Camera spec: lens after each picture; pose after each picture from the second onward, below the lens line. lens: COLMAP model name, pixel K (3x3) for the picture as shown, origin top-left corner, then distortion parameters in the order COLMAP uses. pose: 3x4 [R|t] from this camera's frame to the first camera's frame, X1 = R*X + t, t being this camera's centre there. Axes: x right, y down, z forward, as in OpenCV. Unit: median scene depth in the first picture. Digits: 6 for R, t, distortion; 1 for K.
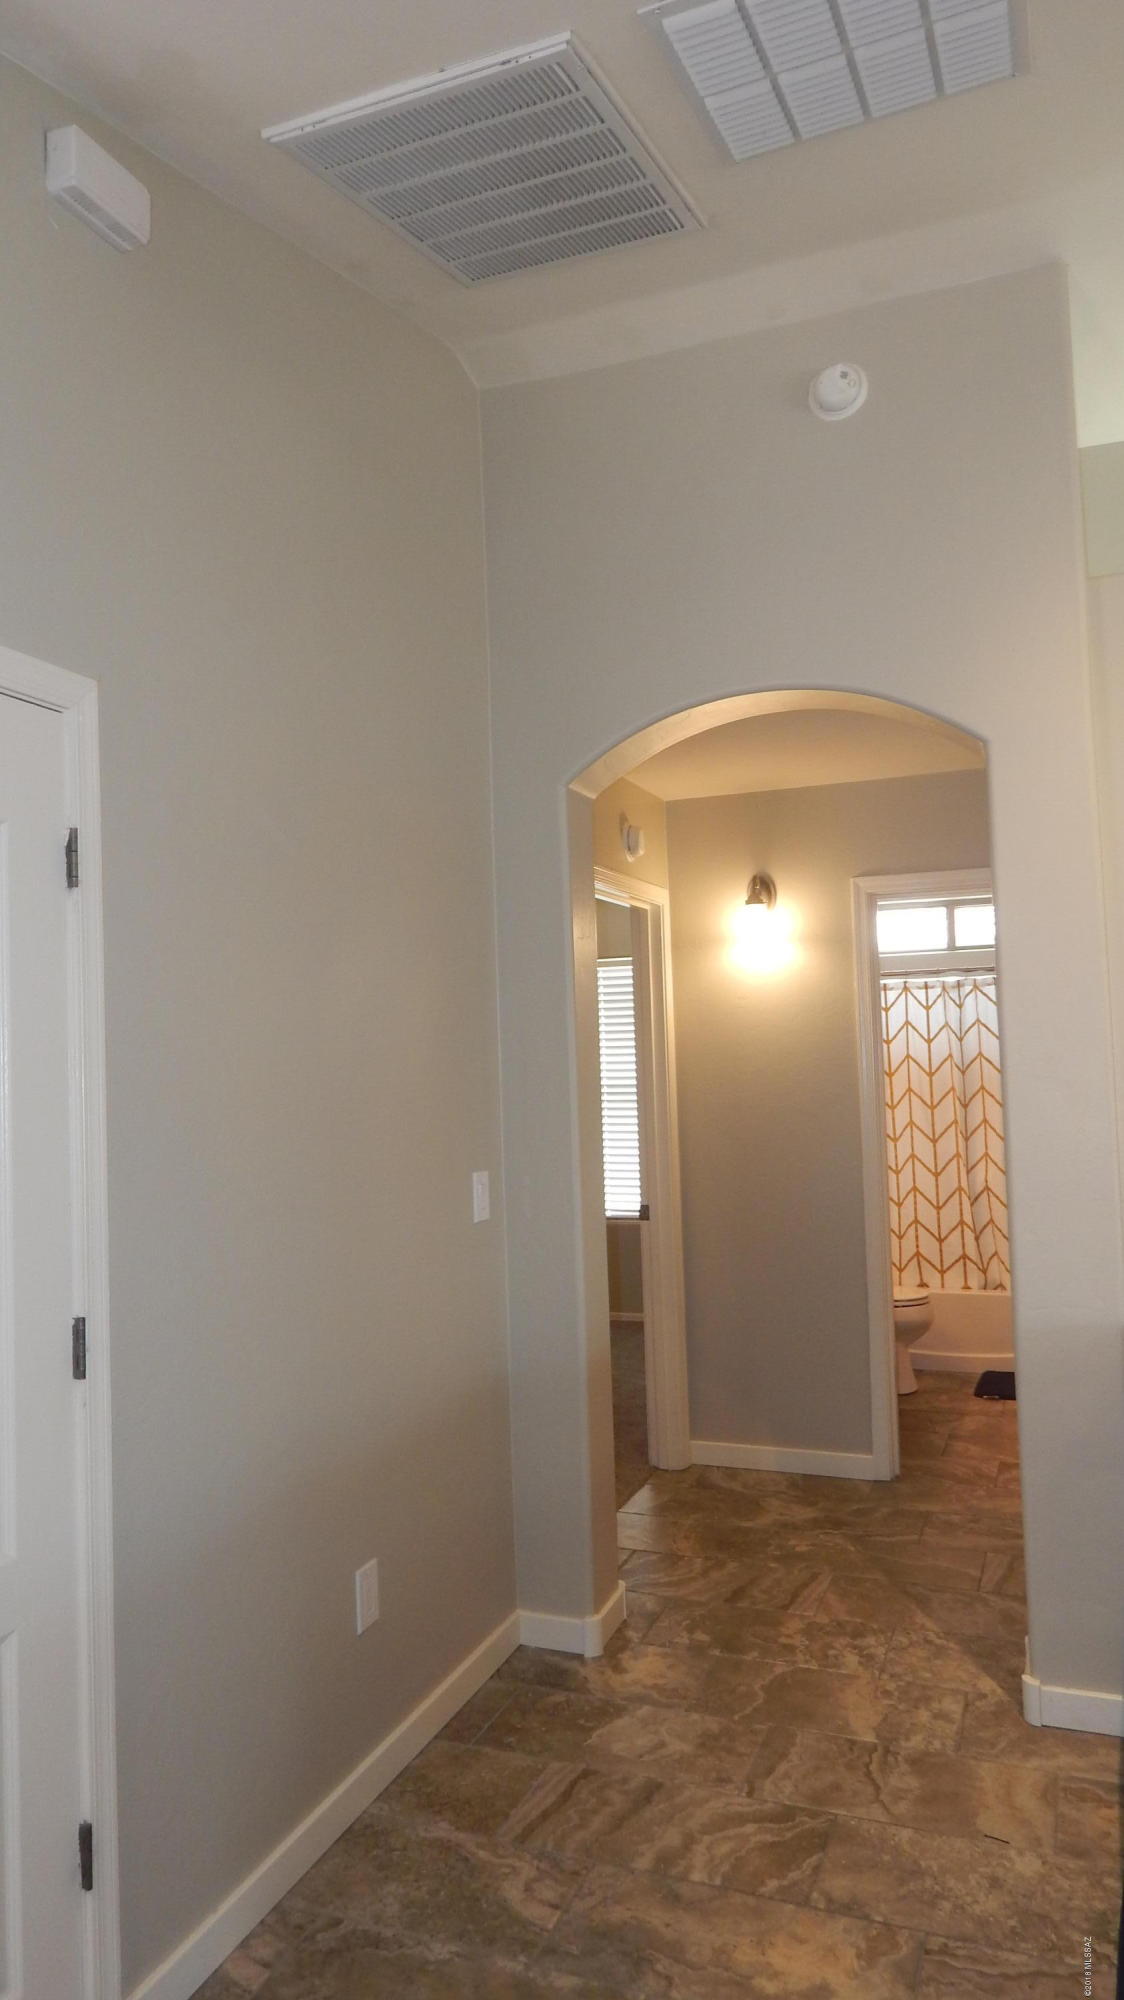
lens RADIAL K [[1294.3, 0, 555.9], [0, 1294.3, 994.7], [0, 0, 1]] dist [-0.009817, -0.003521]
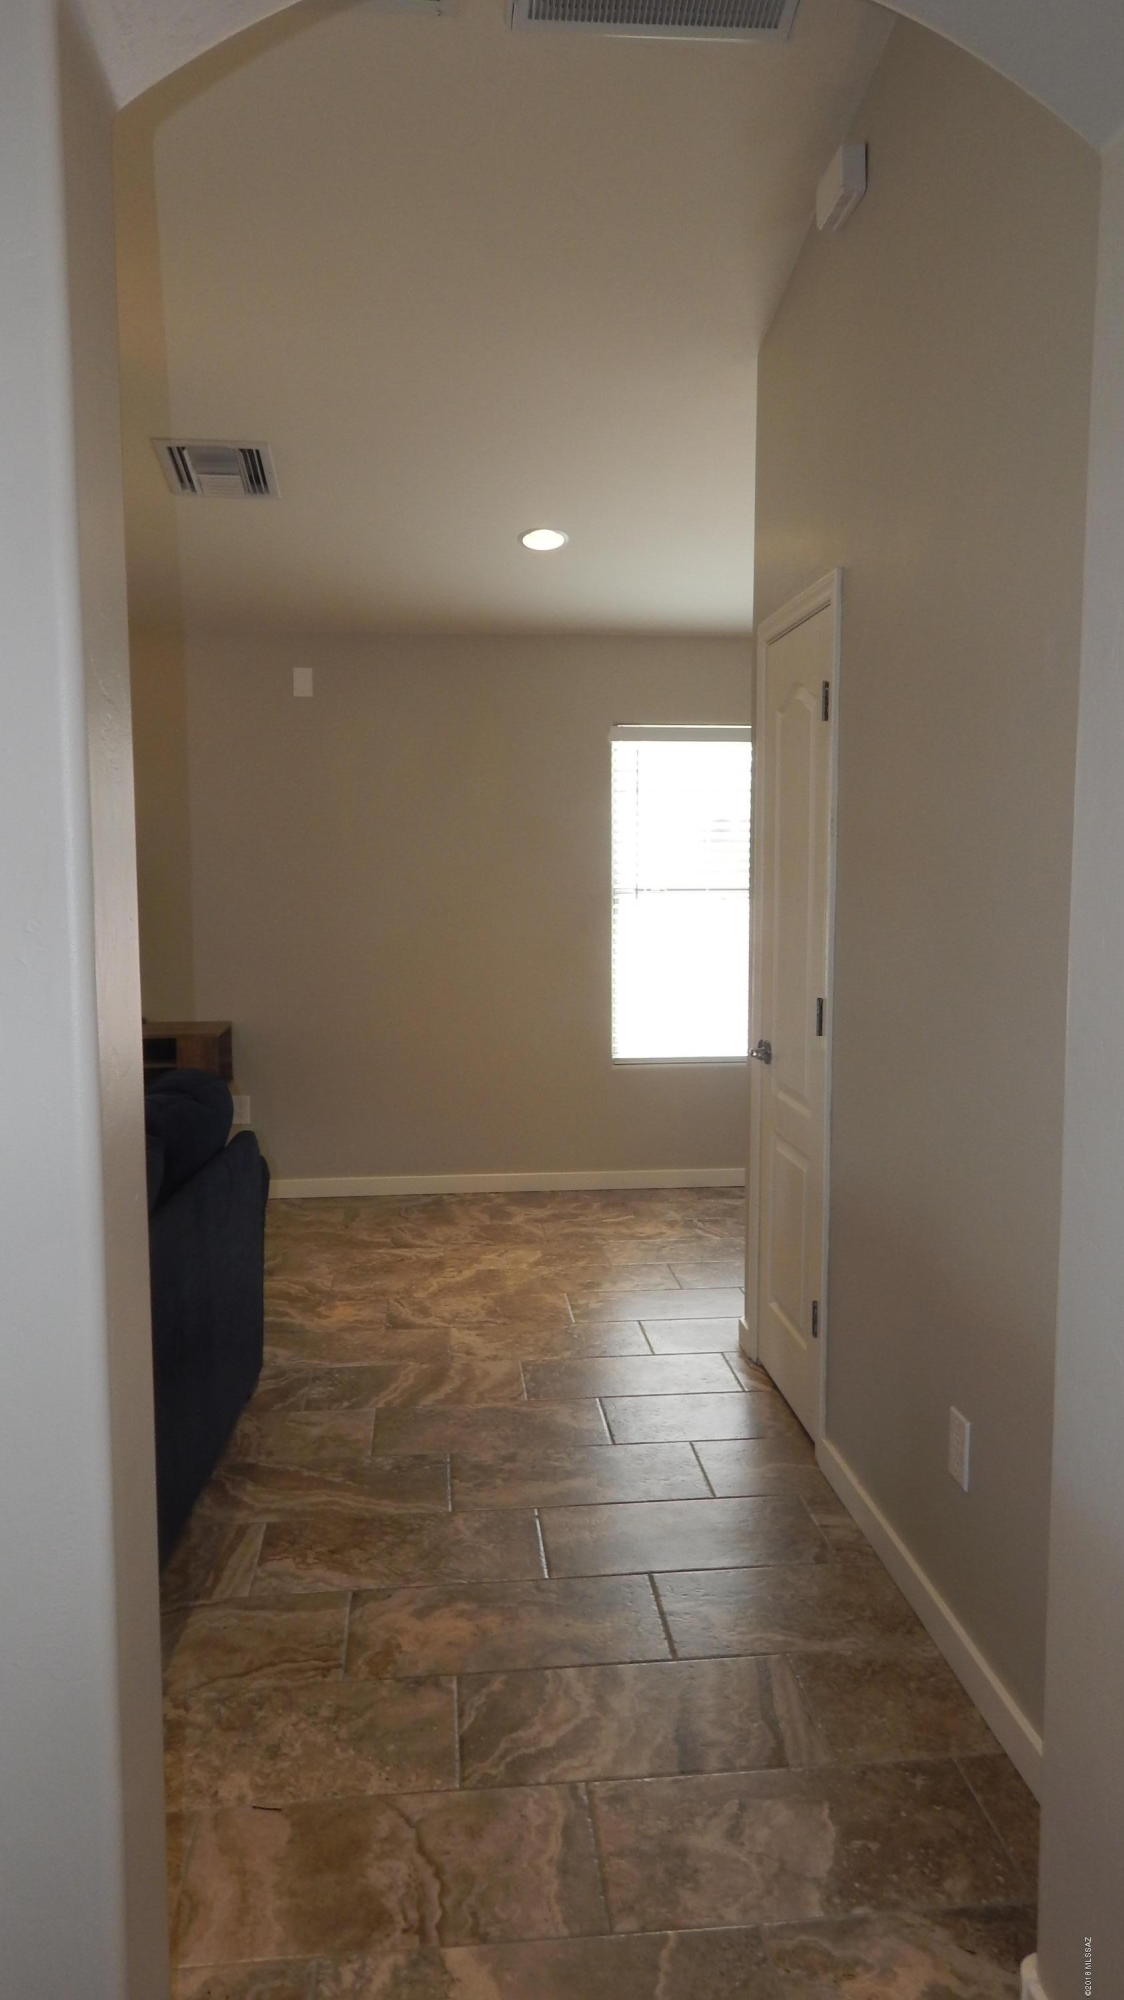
lens RADIAL K [[1294.3, 0, 555.9], [0, 1294.3, 994.7], [0, 0, 1]] dist [-0.009817, -0.003521]
pose [[-0.884562, 0.079740, -0.459556, 0.513745], [0.055579, 0.996278, 0.065889, 0.096922], [0.463100, 0.032741, -0.885701, 1.787379]]
